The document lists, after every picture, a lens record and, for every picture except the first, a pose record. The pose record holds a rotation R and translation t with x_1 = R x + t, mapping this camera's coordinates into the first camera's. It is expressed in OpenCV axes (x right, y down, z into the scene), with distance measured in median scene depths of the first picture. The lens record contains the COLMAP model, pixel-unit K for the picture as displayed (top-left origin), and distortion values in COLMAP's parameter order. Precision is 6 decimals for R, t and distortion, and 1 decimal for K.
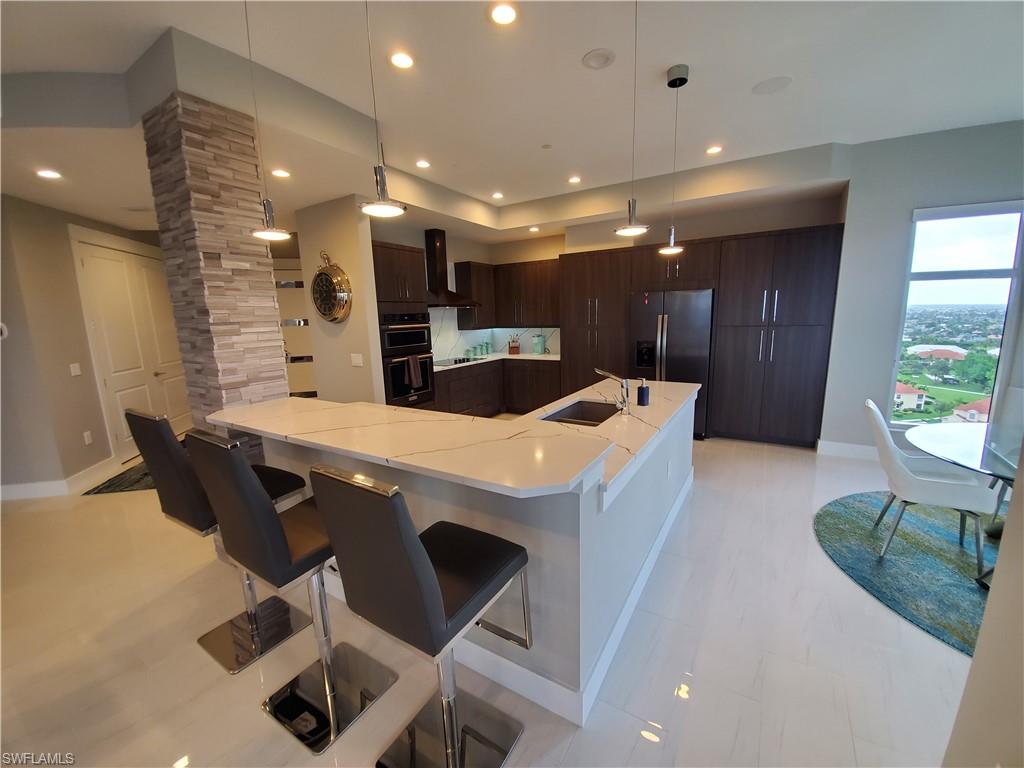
lens RADIAL K [[403.1, 0, 515.5], [0, 403.1, 390.0], [0, 0, 1]] dist [0.014669, -0.017883]
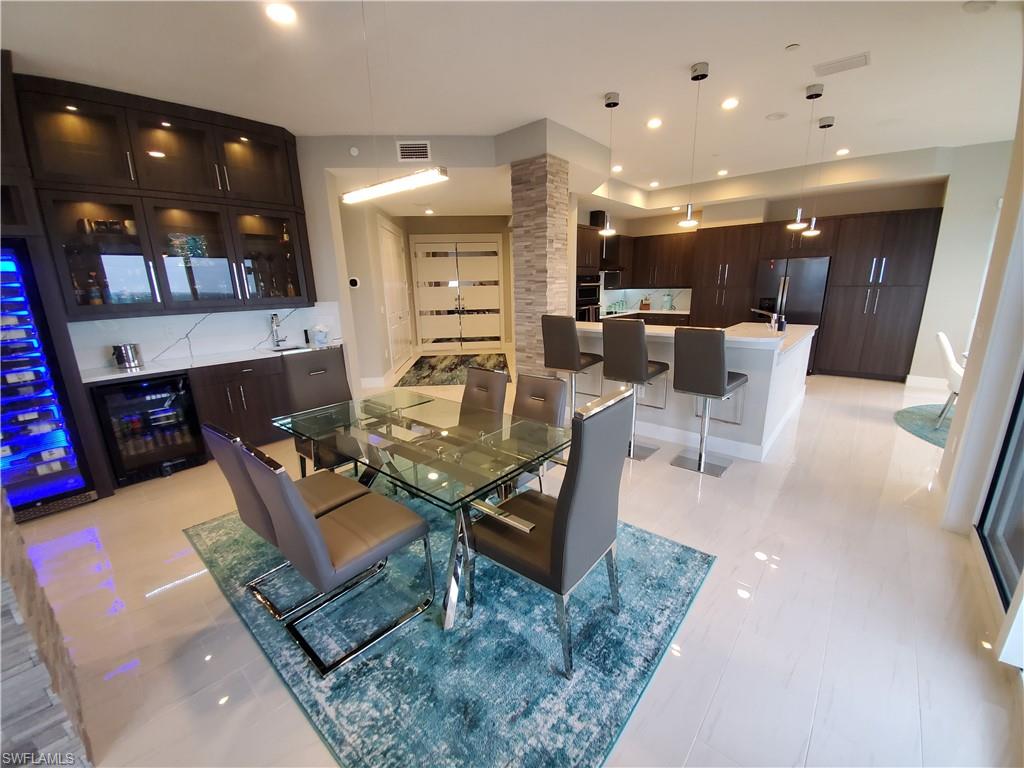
lens RADIAL K [[403.1, 0, 515.5], [0, 403.1, 390.0], [0, 0, 1]] dist [0.014669, -0.017883]
pose [[0.986880, 0.046625, -0.154579, -0.303012], [-0.034767, 0.996304, 0.078548, 0.115319], [0.157670, -0.072143, 0.984853, -0.489581]]
